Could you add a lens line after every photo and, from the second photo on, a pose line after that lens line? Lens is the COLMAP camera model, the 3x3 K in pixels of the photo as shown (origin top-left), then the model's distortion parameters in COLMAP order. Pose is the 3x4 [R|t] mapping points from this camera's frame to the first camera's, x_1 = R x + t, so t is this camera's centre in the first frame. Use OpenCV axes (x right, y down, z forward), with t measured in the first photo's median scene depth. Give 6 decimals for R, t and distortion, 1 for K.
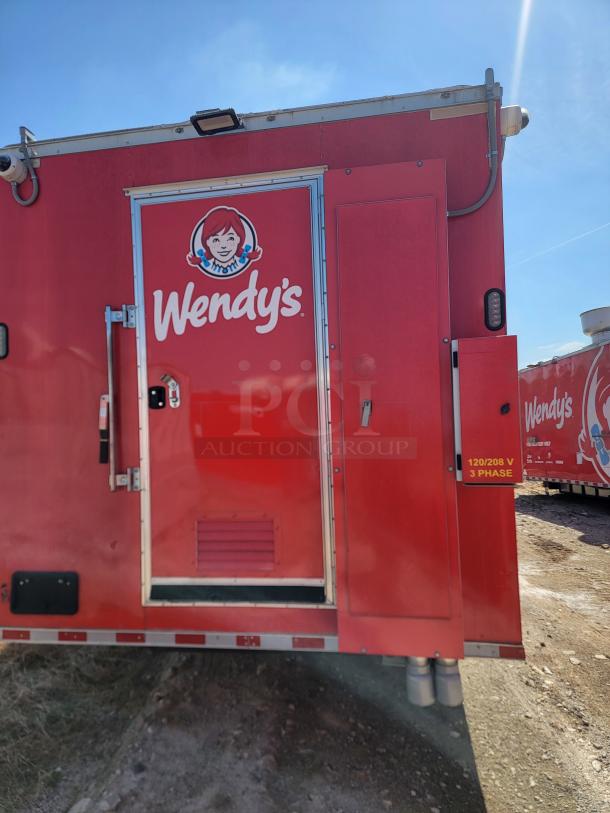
lens RADIAL K [[563.3, 0, 303.1], [0, 563.3, 410.6], [0, 0, 1]] dist [0.100423, -0.084587]
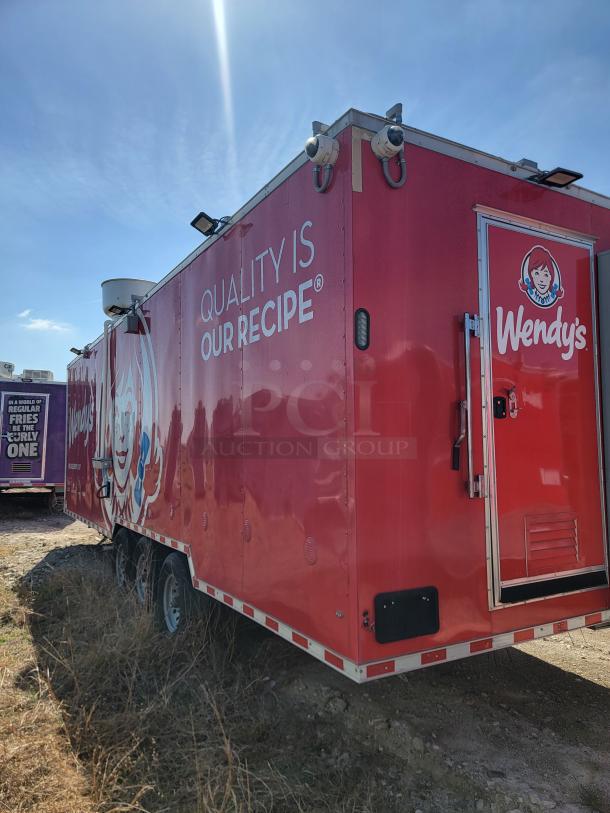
lens RADIAL K [[563.3, 0, 303.1], [0, 563.3, 410.6], [0, 0, 1]] dist [0.100423, -0.084587]
pose [[0.757411, 0.072158, 0.648939, -1.234589], [-0.040703, 0.997160, -0.063371, 0.065757], [-0.651668, 0.021584, 0.758197, 0.442569]]
